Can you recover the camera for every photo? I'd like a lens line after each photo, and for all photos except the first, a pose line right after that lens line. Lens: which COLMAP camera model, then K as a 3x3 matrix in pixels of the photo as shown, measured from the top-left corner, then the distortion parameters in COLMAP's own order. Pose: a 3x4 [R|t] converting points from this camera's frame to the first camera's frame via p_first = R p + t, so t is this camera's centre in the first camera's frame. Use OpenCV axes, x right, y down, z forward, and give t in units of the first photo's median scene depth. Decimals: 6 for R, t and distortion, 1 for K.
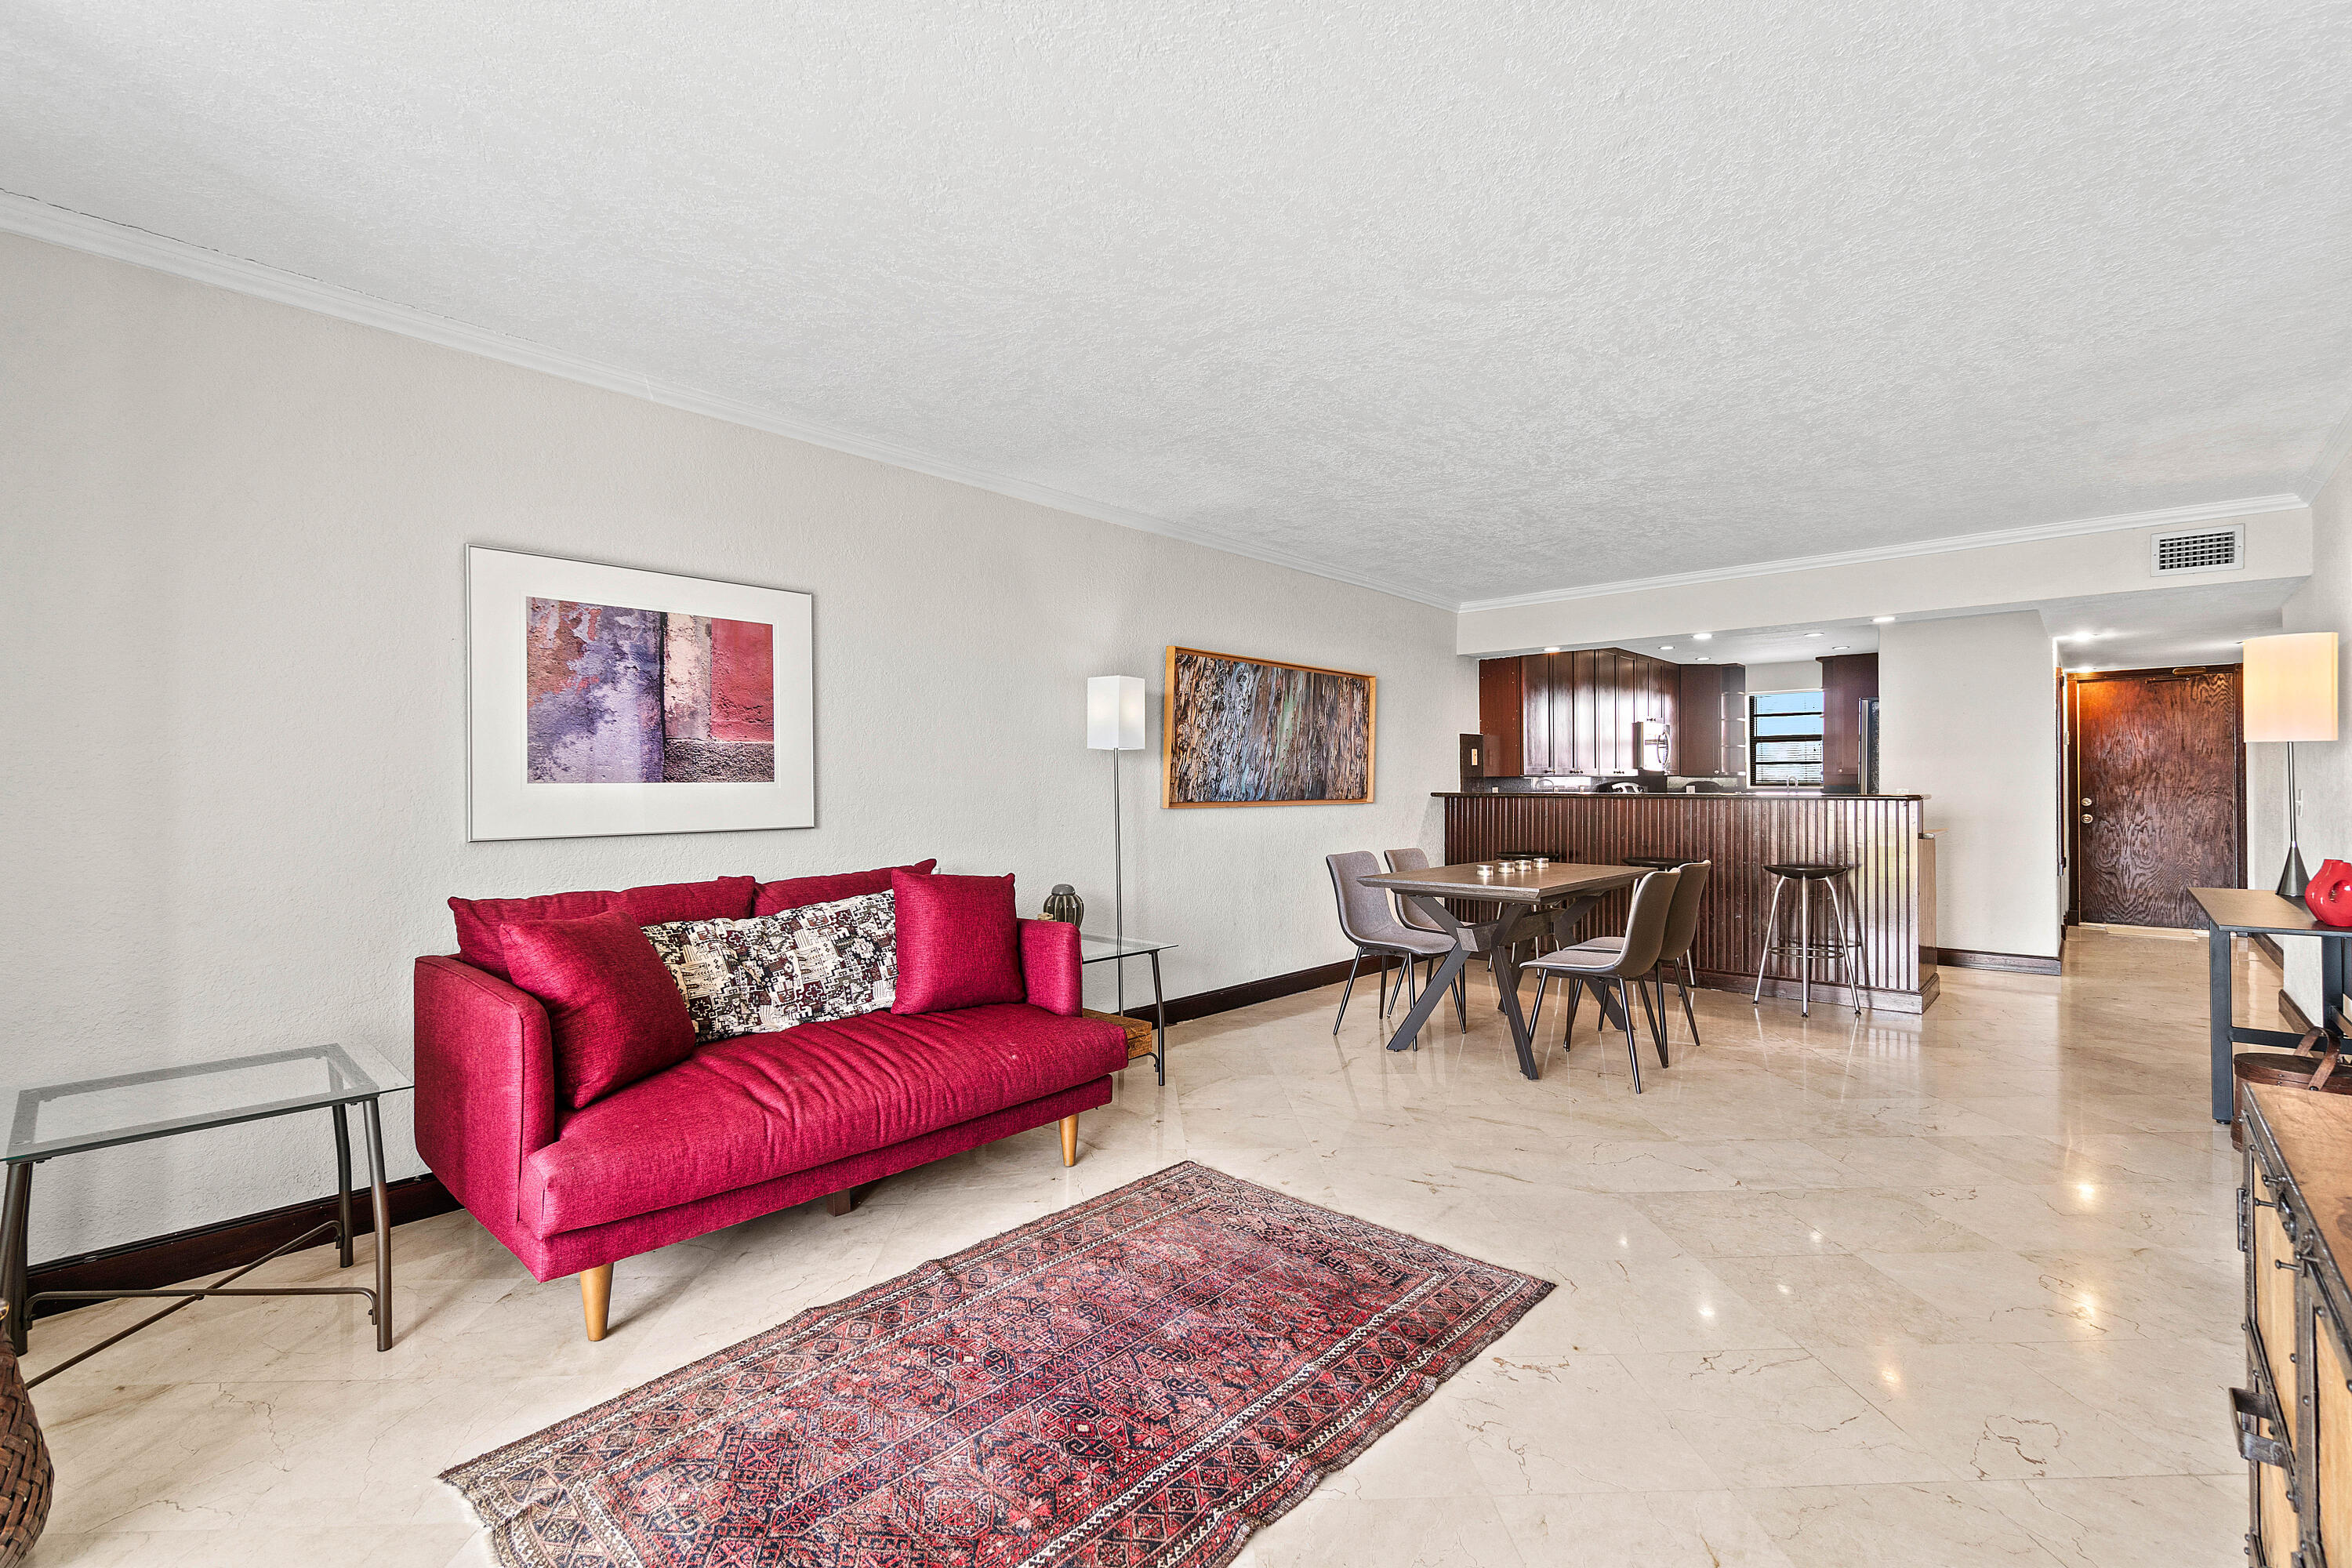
lens RADIAL K [[1026.4, 0, 1175.7], [0, 1026.4, 777.8], [0, 0, 1]] dist [-0.004040, 0.001394]
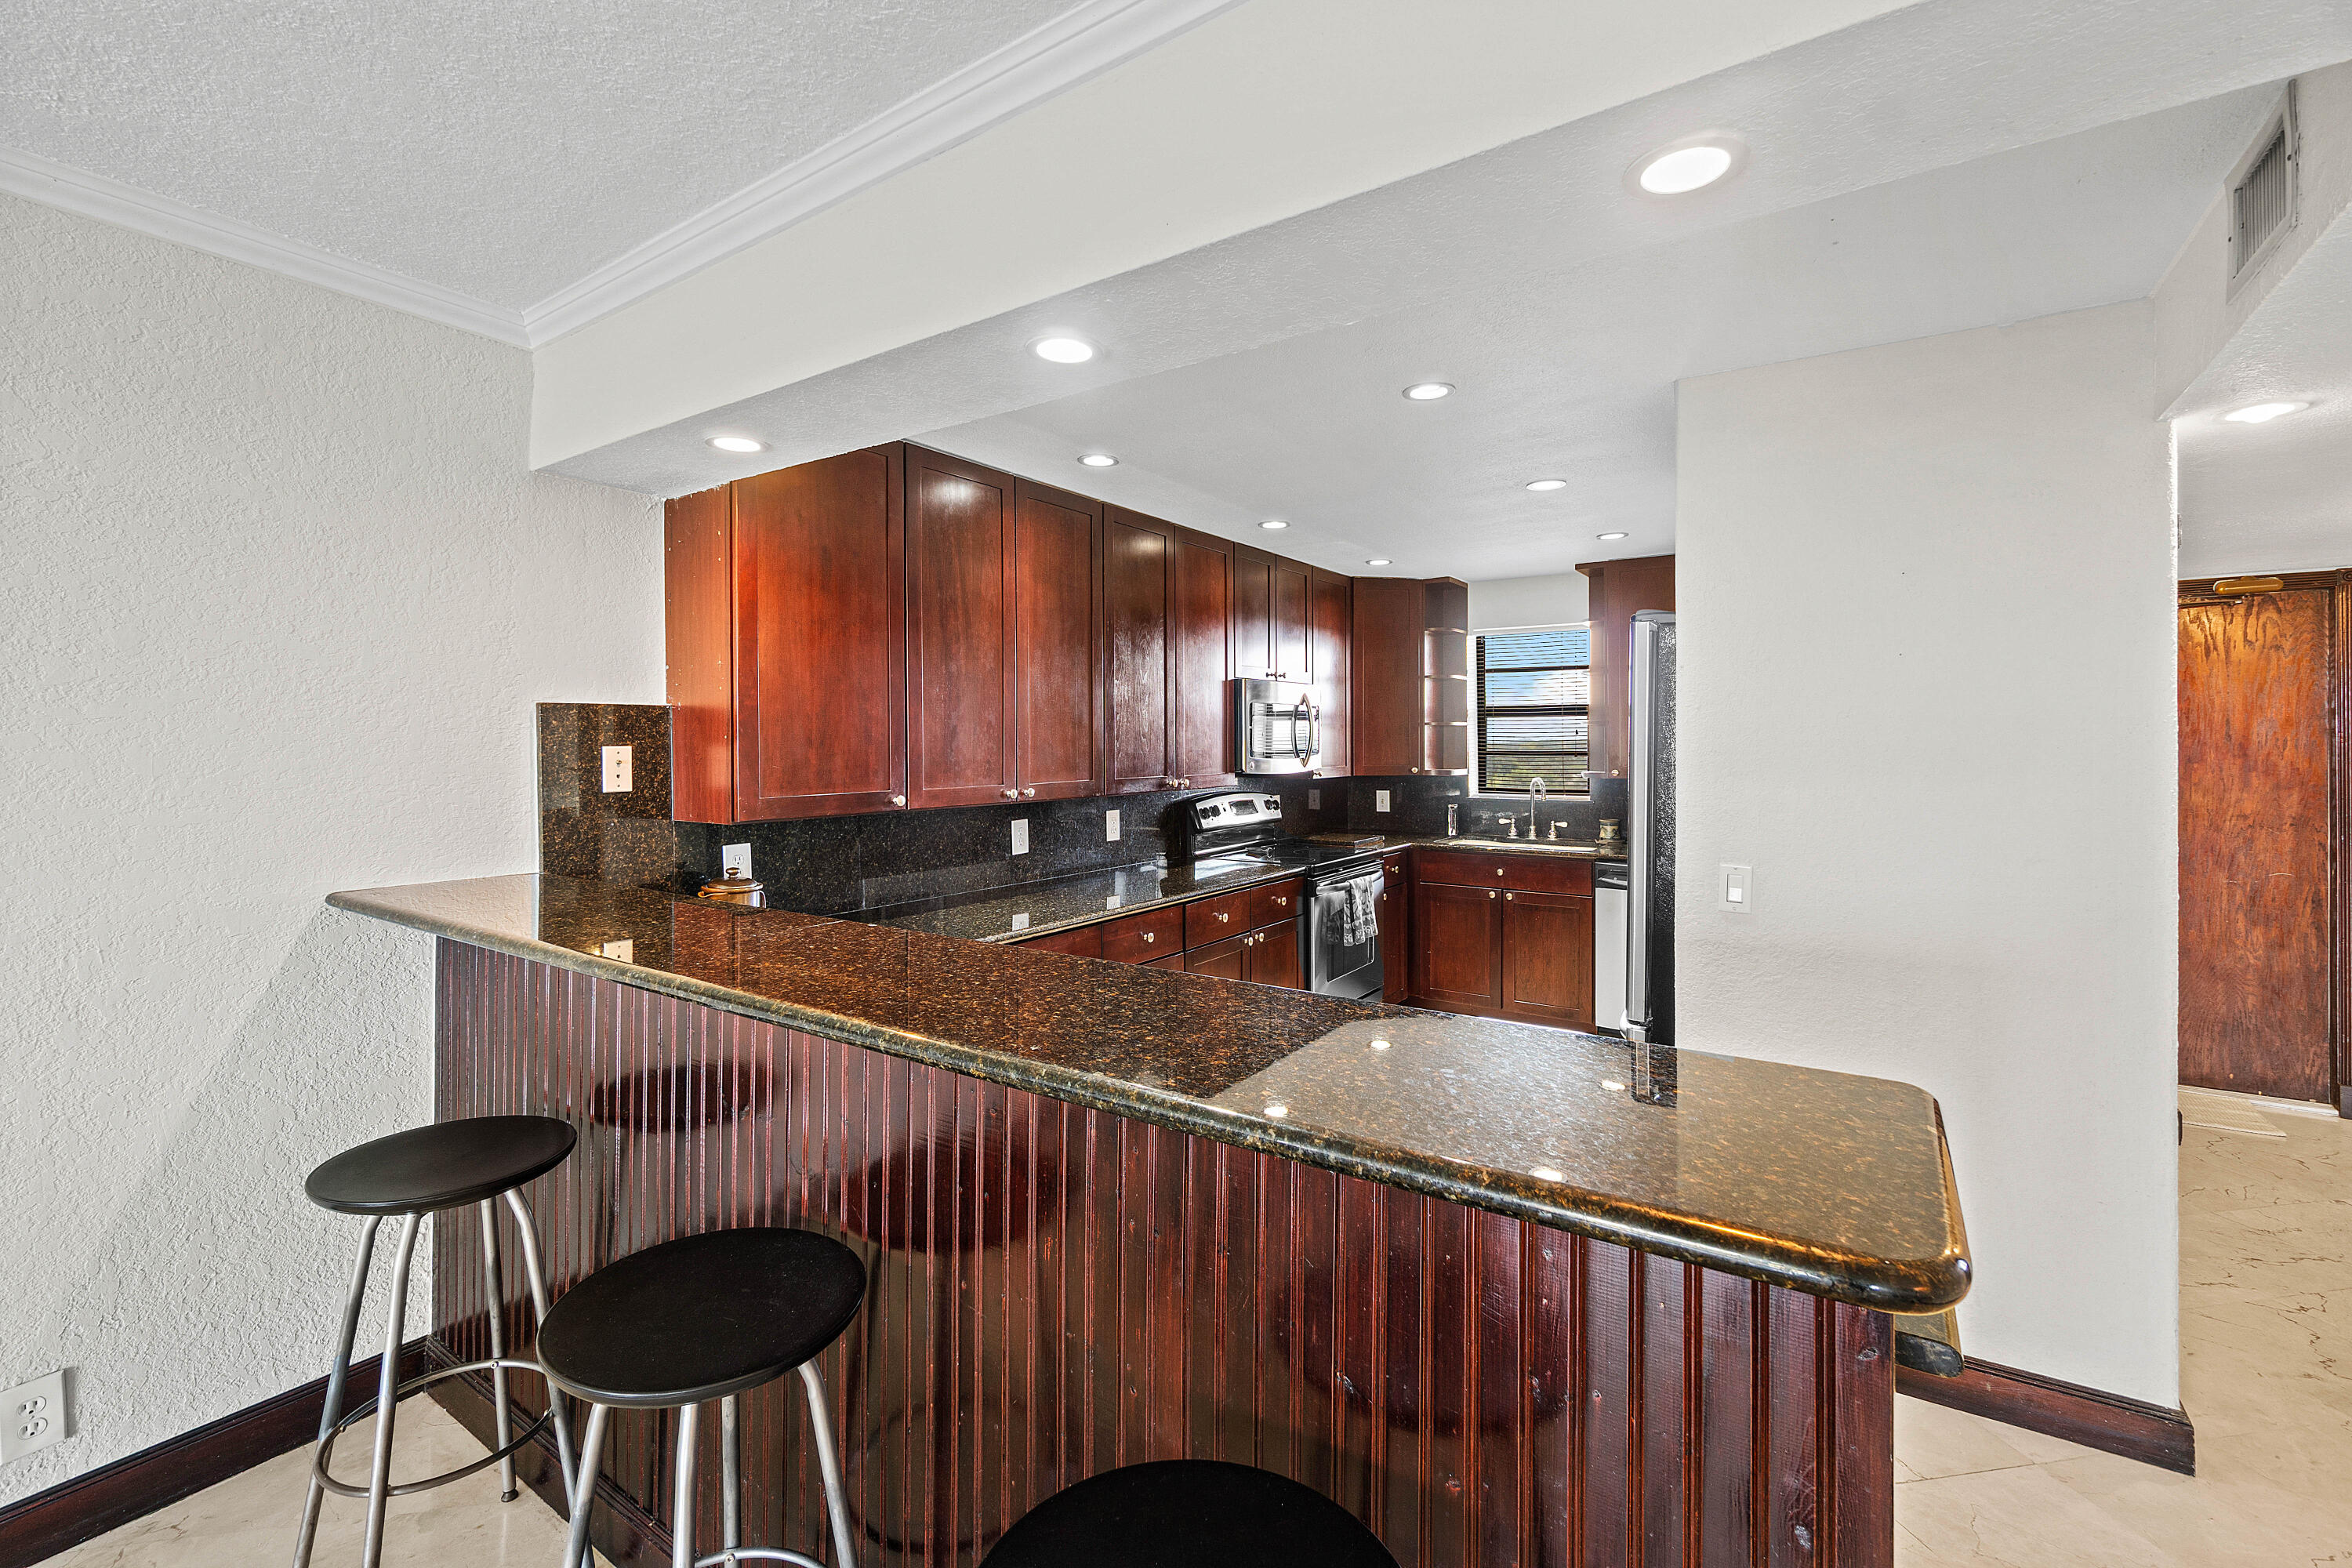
lens RADIAL K [[1026.4, 0, 1170.6], [0, 1026.4, 743.9], [0, 0, 1]] dist [-0.004040, 0.001394]
pose [[0.991237, 0.001044, 0.132092, 0.571583], [-0.001835, 0.999981, 0.005863, -0.041338], [-0.132083, -0.006054, 0.991220, 0.821625]]
